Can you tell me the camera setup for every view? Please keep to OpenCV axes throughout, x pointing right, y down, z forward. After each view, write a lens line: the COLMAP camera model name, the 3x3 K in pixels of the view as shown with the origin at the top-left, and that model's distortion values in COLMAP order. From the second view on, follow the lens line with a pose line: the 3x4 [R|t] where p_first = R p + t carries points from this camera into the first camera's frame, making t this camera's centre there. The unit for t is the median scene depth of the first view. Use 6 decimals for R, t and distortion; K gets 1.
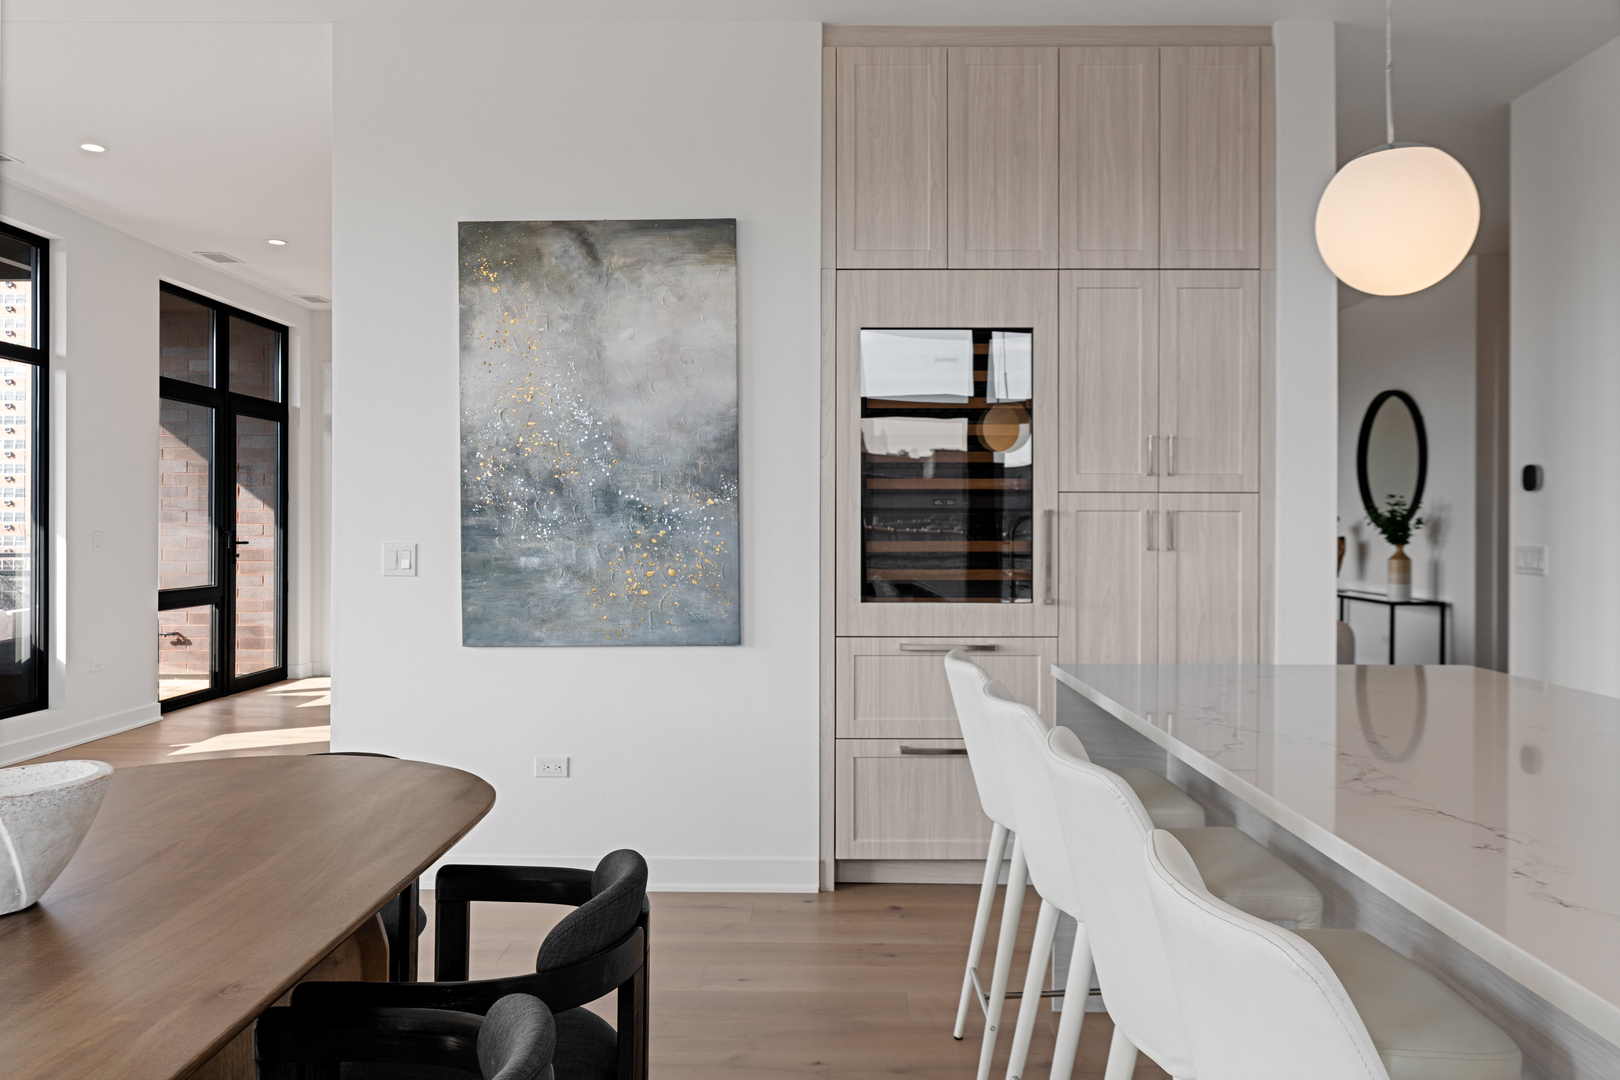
lens RADIAL K [[1228.3, 0, 811.7], [0, 1228.3, 531.3], [0, 0, 1]] dist [0.000908, -0.000172]
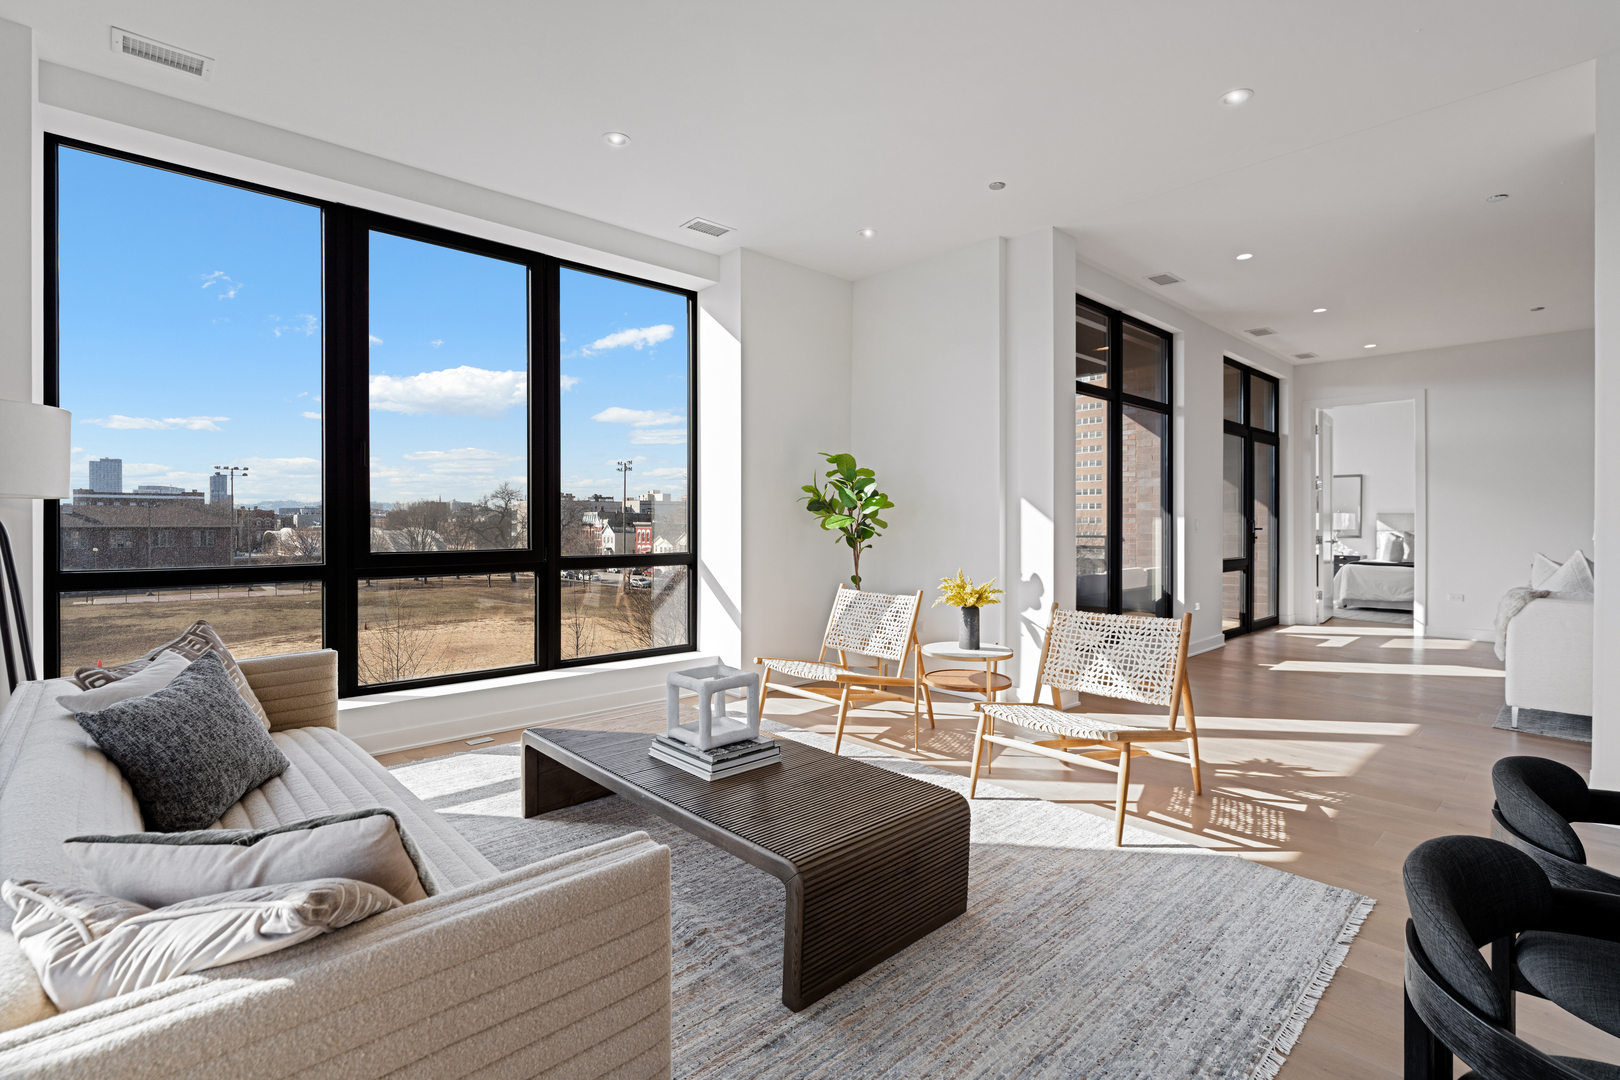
lens RADIAL K [[739.6, 0, 802.1], [0, 739.6, 526.4], [0, 0, 1]] dist [-0.004204, 0.001252]
pose [[0.688452, 0.001719, -0.725280, -0.412571], [-0.005077, 0.999984, -0.002449, 0.023281], [0.725264, 0.005369, 0.688450, 0.004025]]
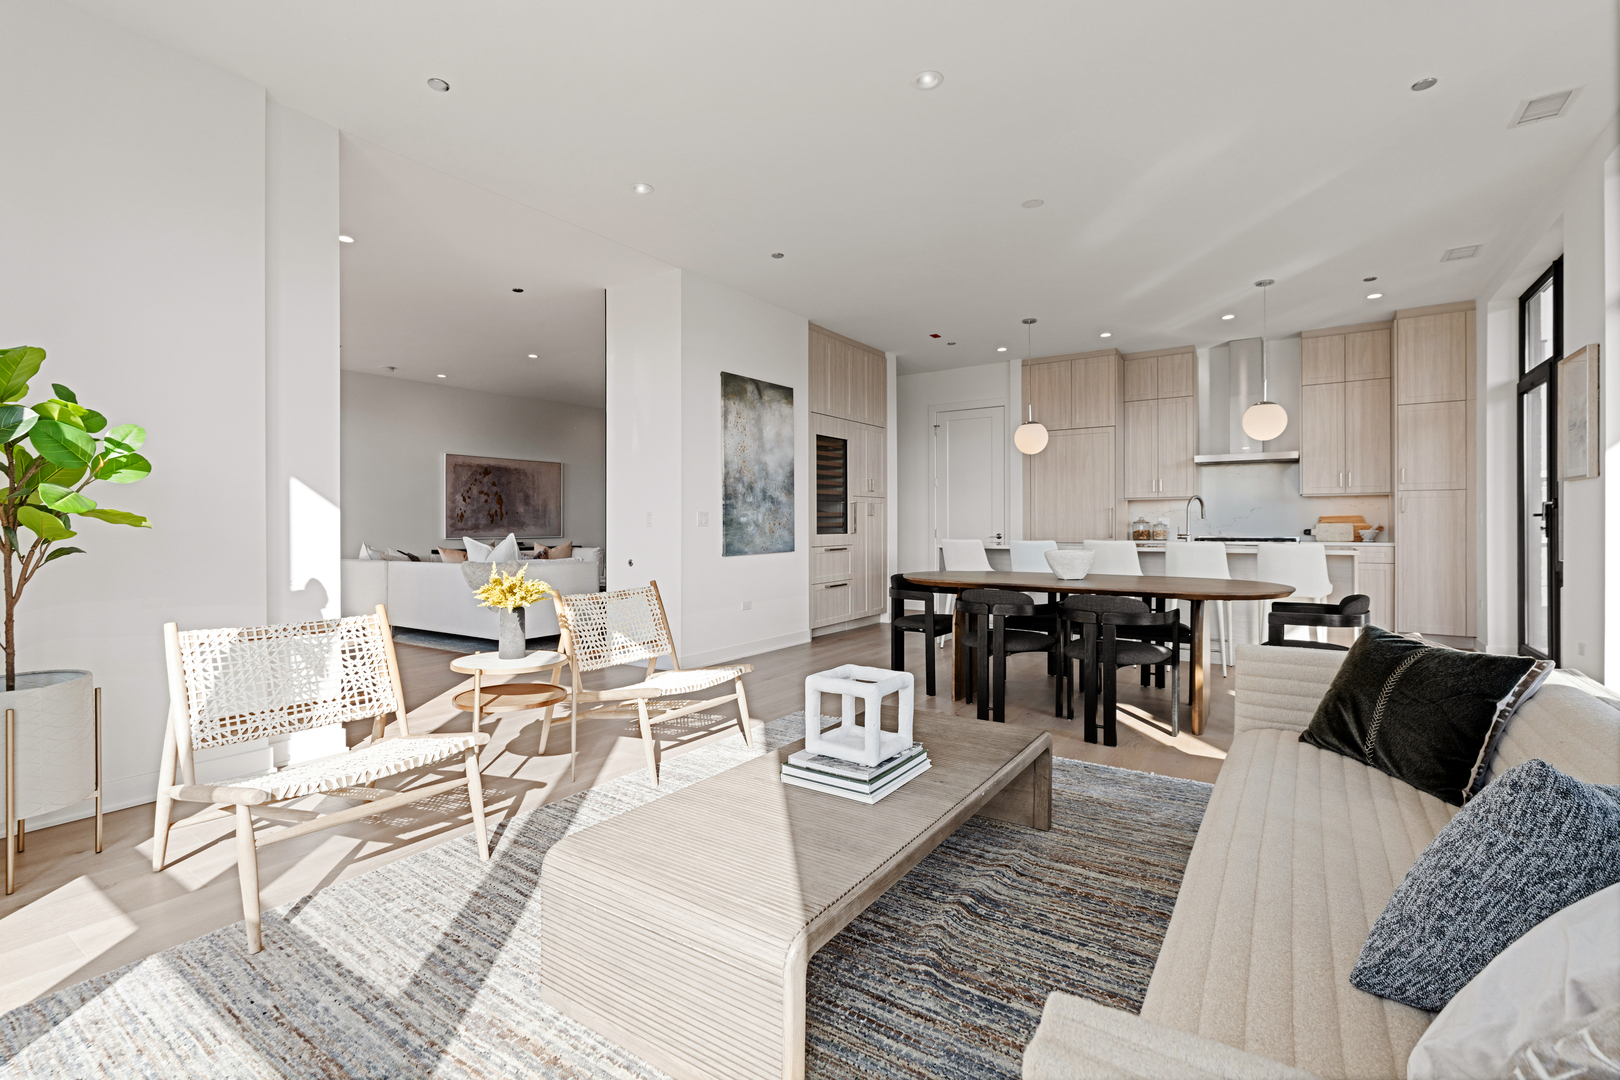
lens RADIAL K [[739.6, 0, 797.6], [0, 739.6, 528.4], [0, 0, 1]] dist [-0.004204, 0.001252]
pose [[0.561238, -0.010504, 0.827588, -1.351211], [0.010014, 0.999932, 0.005900, 0.034262], [-0.827594, 0.004976, 0.561305, 0.110267]]
